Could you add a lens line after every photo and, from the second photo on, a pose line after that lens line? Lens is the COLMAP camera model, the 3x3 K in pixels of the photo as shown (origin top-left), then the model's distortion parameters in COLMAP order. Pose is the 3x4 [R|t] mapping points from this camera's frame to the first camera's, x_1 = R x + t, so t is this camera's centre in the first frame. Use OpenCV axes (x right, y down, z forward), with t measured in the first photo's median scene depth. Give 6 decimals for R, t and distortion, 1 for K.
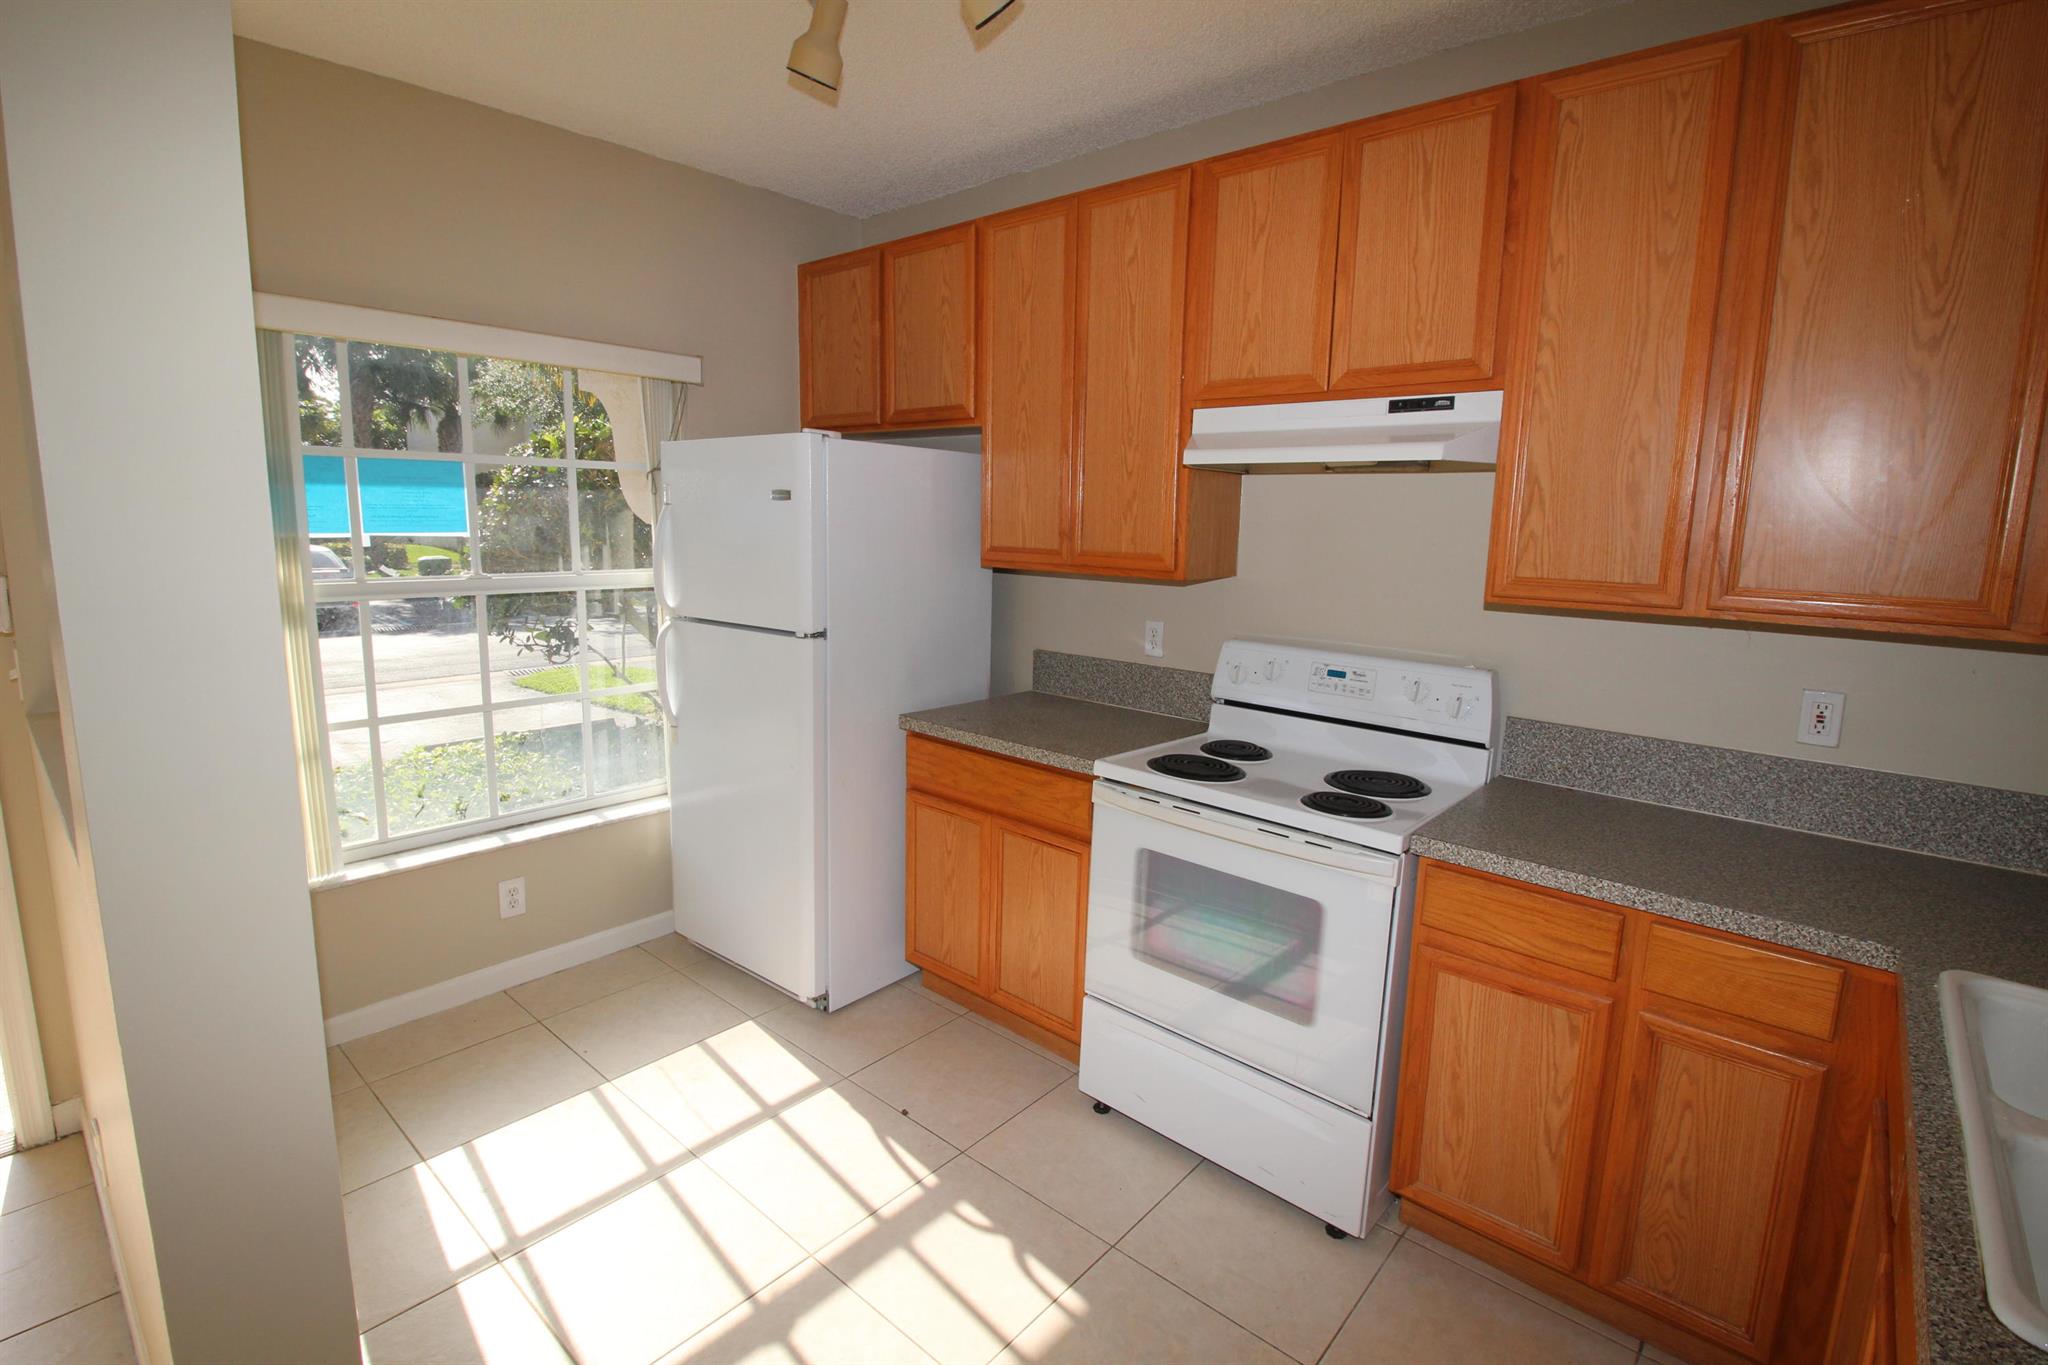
lens RADIAL K [[962.0, 0, 1023.6], [0, 962.0, 677.5], [0, 0, 1]] dist [-0.006741, -0.000174]
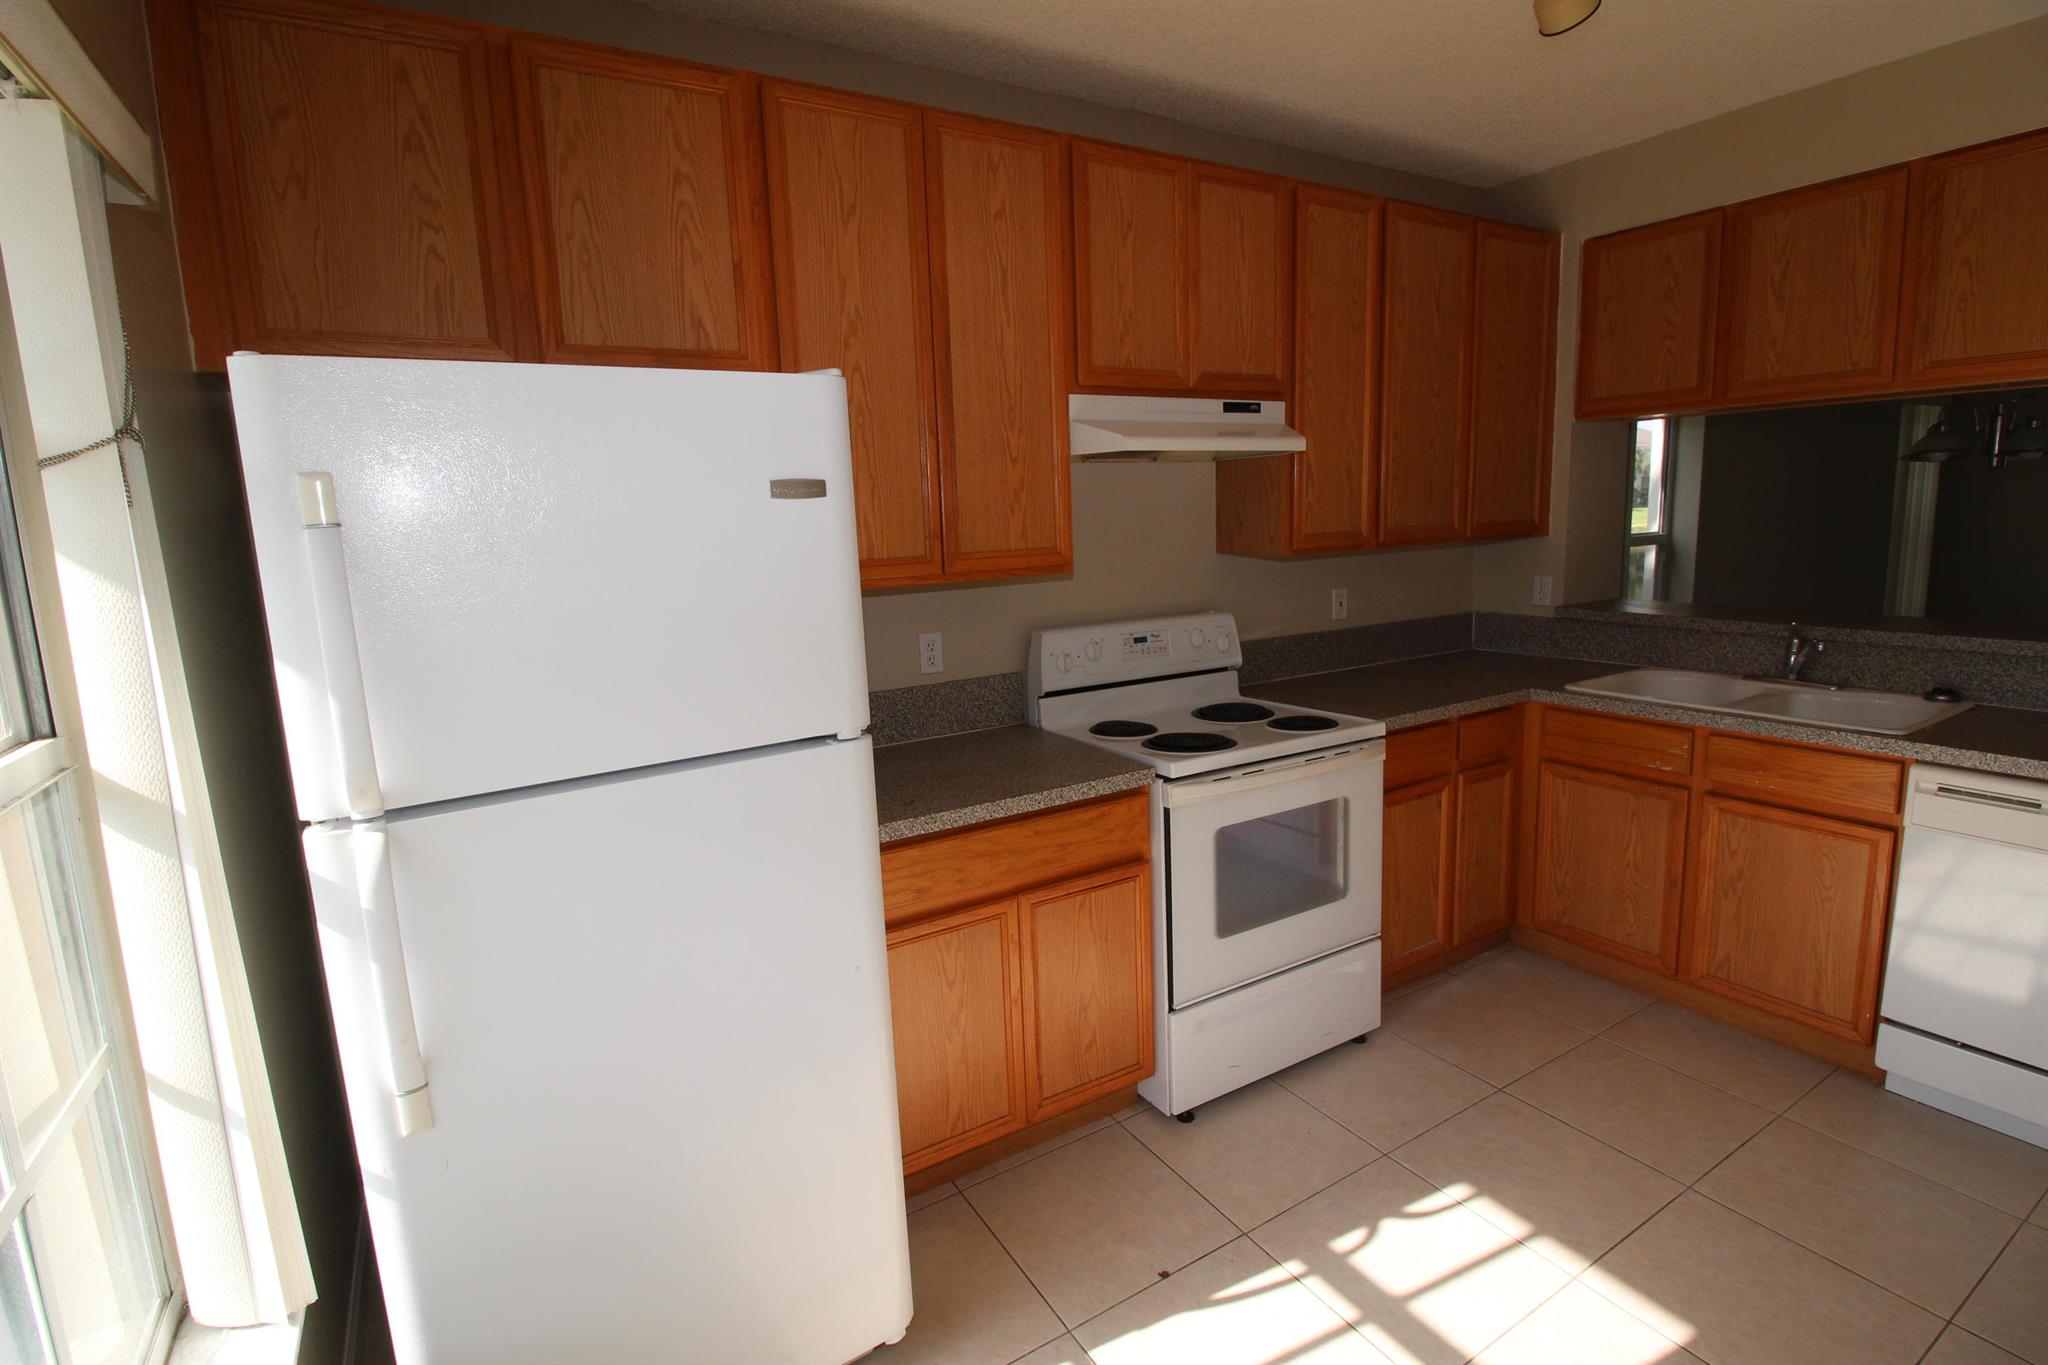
lens RADIAL K [[962.0, 0, 1021.6], [0, 962.0, 672.0], [0, 0, 1]] dist [-0.006741, -0.000174]
pose [[0.295965, -0.188858, 0.936342, -0.828367], [0.204092, 0.970125, 0.131162, -0.152642], [-0.933140, 0.152281, 0.325668, 0.814595]]
